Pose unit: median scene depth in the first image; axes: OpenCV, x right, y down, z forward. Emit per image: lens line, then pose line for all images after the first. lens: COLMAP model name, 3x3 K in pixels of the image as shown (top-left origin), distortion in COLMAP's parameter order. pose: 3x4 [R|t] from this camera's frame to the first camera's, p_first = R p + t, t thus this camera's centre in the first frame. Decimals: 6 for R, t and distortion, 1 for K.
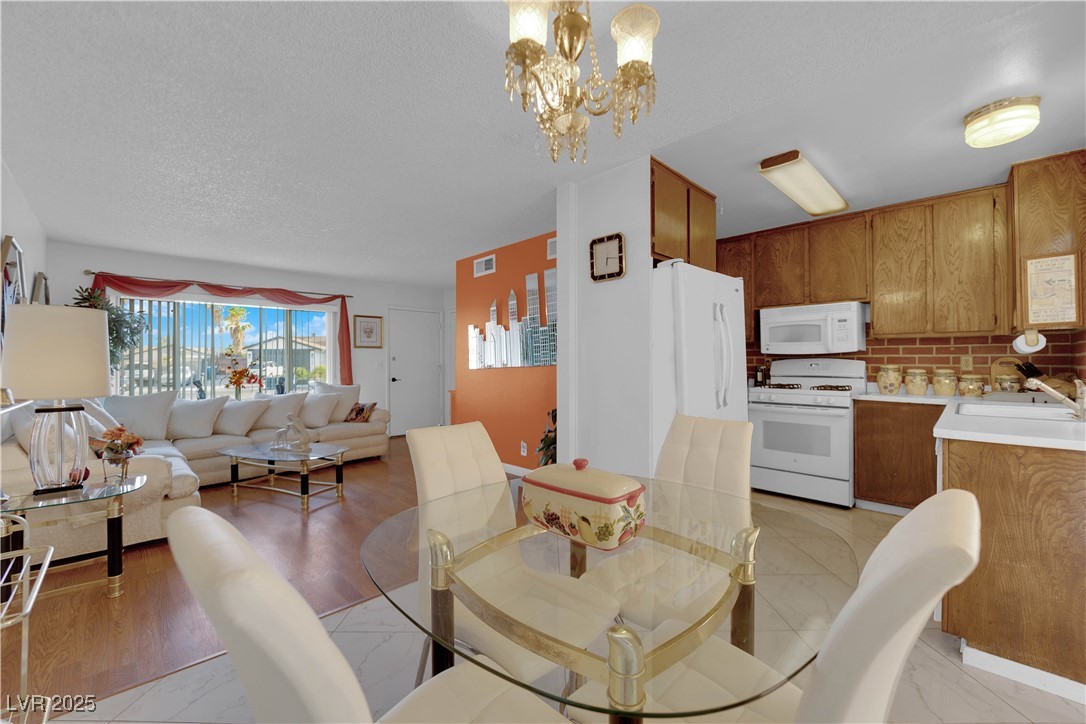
lens RADIAL K [[435.4, 0, 544.7], [0, 435.4, 361.2], [0, 0, 1]] dist [-0.012667, -0.002793]
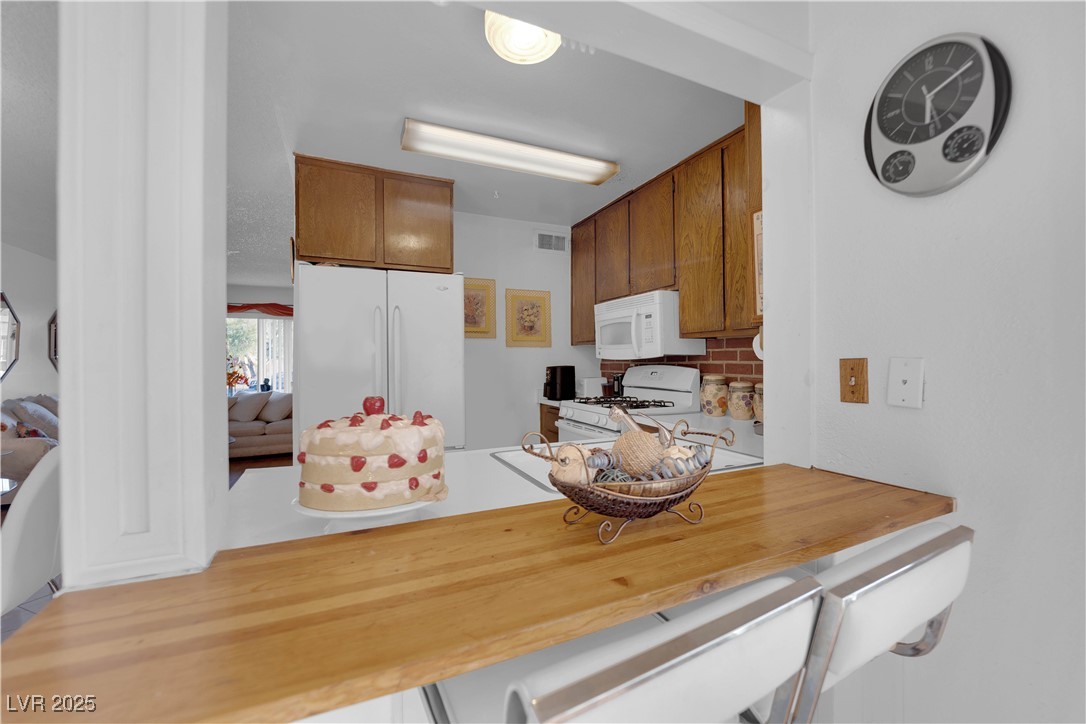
lens RADIAL K [[435.4, 0, 544.5], [0, 435.4, 359.7], [0, 0, 1]] dist [-0.012667, -0.002793]
pose [[0.939646, -0.001633, -0.342143, 0.709179], [0.001525, 0.999999, -0.000582, -0.015415], [0.342144, 0.000025, 0.939648, 0.198554]]
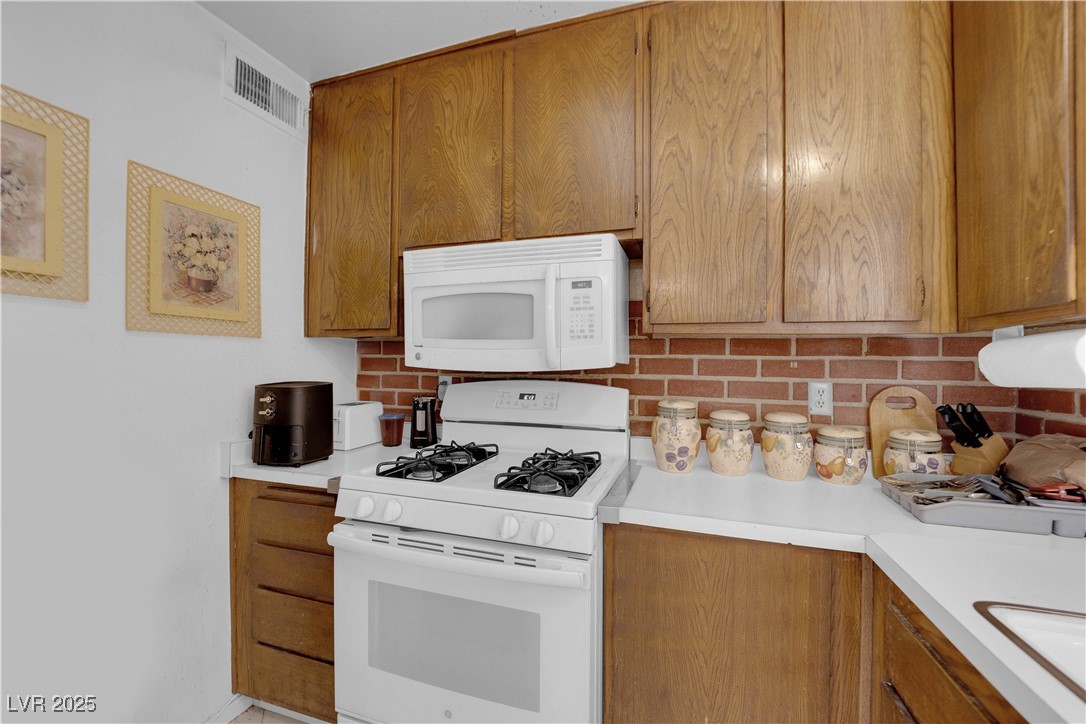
lens RADIAL K [[435.4, 0, 544.7], [0, 435.4, 360.8], [0, 0, 1]] dist [-0.012667, -0.002793]
pose [[0.888552, 0.013867, 0.458565, 0.446084], [-0.012470, 0.999904, -0.006074, -0.023050], [-0.458606, -0.000322, 0.888640, 0.621537]]
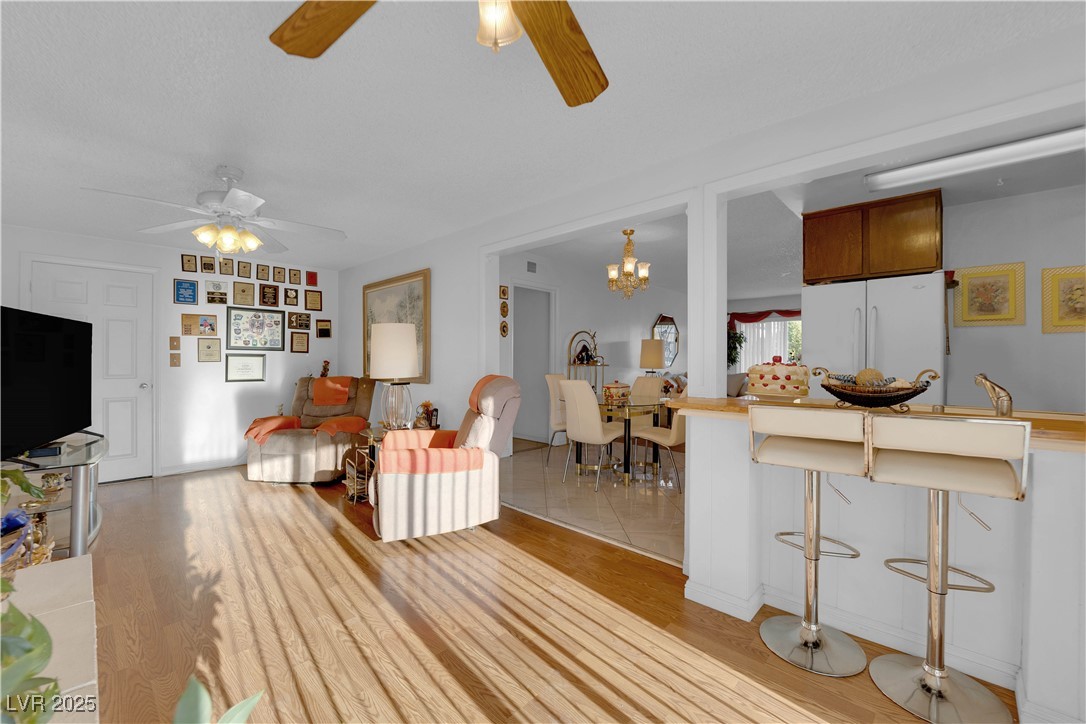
lens RADIAL K [[435.4, 0, 540.4], [0, 435.4, 360.2], [0, 0, 1]] dist [-0.012667, -0.002793]
pose [[0.025203, 0.004858, -0.999671, 1.104458], [-0.003526, 0.999982, 0.004771, 0.007142], [0.999676, 0.003404, 0.025220, 0.057326]]
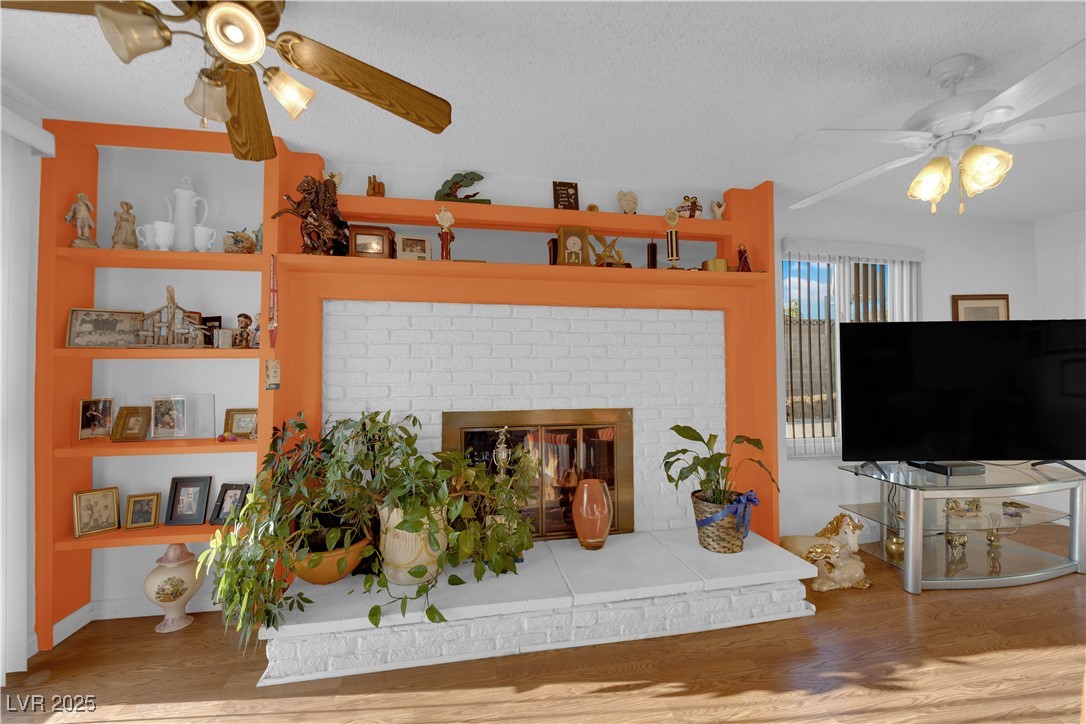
lens RADIAL K [[435.4, 0, 544.3], [0, 435.4, 359.5], [0, 0, 1]] dist [-0.012667, -0.002793]
pose [[-0.829919, 0.022965, 0.557412, 0.542655], [0.011395, 0.999642, -0.024218, 0.005563], [-0.557768, -0.013747, -0.829883, 0.146126]]
